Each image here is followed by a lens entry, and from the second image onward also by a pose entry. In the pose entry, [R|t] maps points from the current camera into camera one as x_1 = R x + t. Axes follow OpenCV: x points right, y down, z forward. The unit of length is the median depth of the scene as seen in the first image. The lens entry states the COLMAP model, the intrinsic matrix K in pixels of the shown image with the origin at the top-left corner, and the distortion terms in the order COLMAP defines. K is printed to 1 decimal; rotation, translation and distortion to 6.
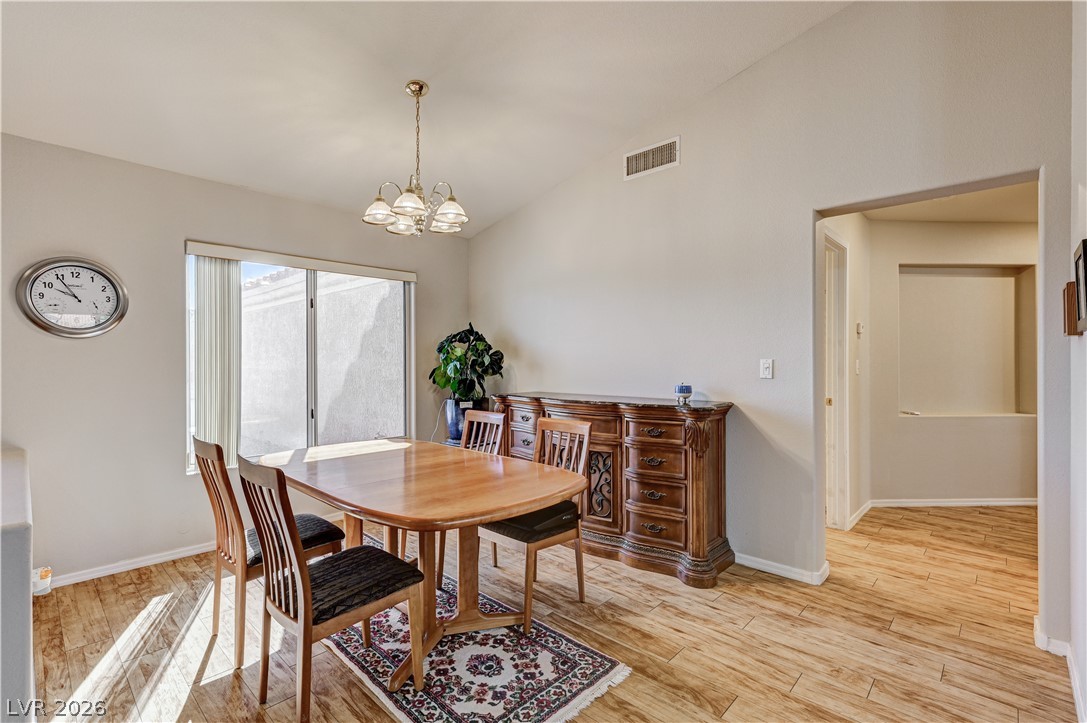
lens RADIAL K [[491.2, 0, 548.4], [0, 491.2, 363.8], [0, 0, 1]] dist [0.001836, 0.000315]
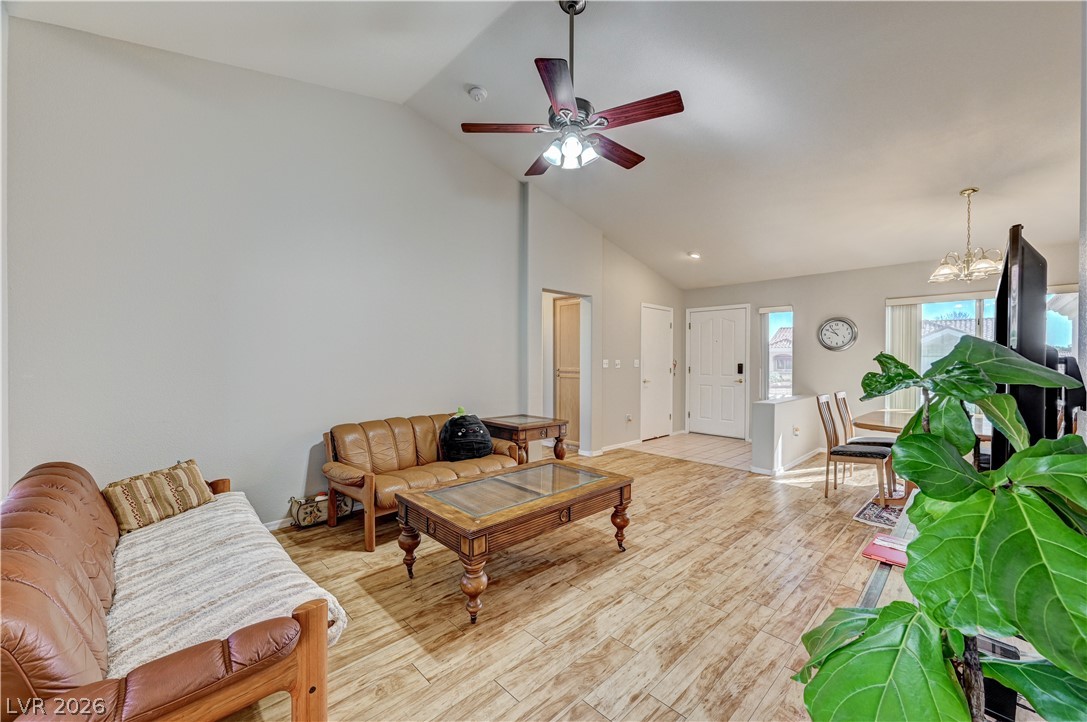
lens RADIAL K [[428.4, 0, 549.6], [0, 428.4, 362.8], [0, 0, 1]] dist [0.007336, -0.000120]
pose [[-0.041461, 0.007329, -0.999113, 0.965866], [-0.007474, 0.999943, 0.007645, -0.002073], [0.999112, 0.007785, -0.041404, -0.243228]]
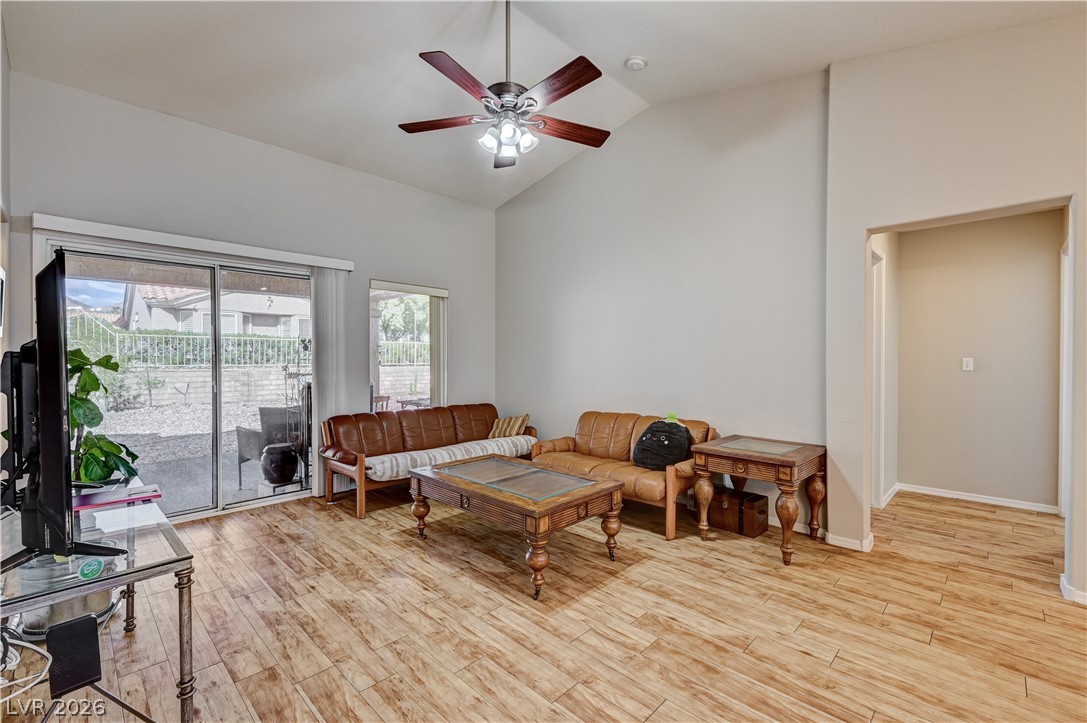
lens RADIAL K [[466.7, 0, 551.6], [0, 466.7, 362.2], [0, 0, 1]] dist [0.003308, 0.000804]
pose [[-0.999923, 0.001511, 0.012335, 0.097245], [0.001621, 0.999959, 0.008928, -0.002240], [-0.012321, 0.008947, -0.999884, 0.581603]]
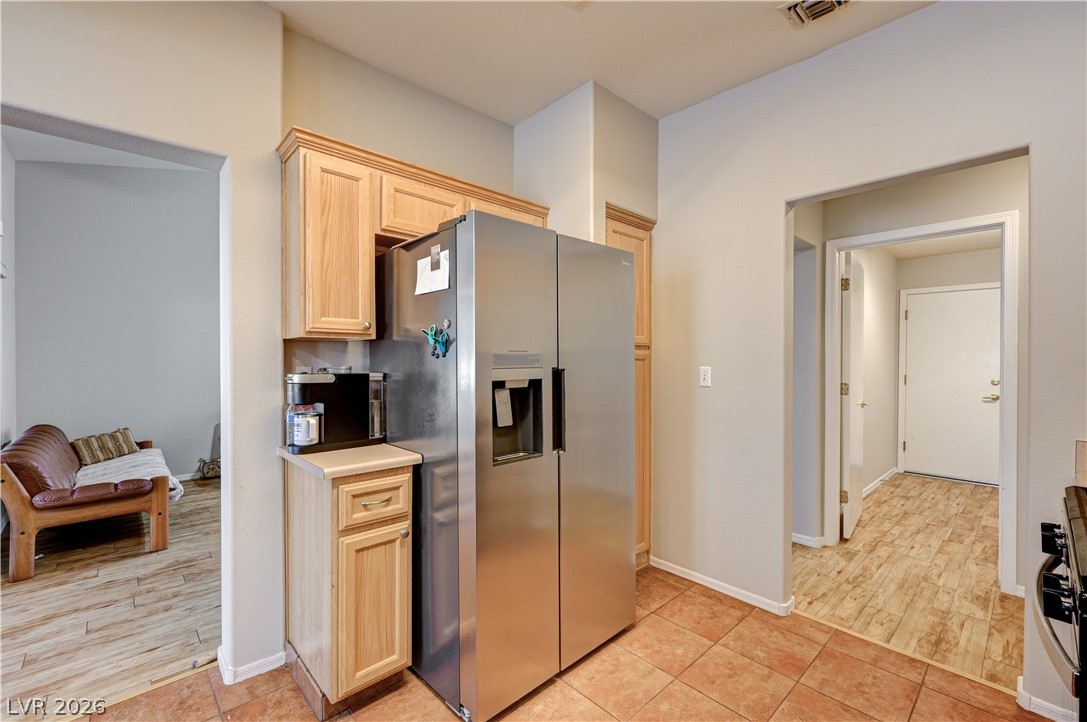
lens RADIAL K [[466.7, 0, 551.6], [0, 466.7, 361.7], [0, 0, 1]] dist [0.003308, 0.000804]
pose [[-0.058861, 0.006772, -0.998243, 1.479112], [-0.004977, 0.999963, 0.007077, -0.020908], [0.998254, 0.005385, -0.058825, 0.367845]]
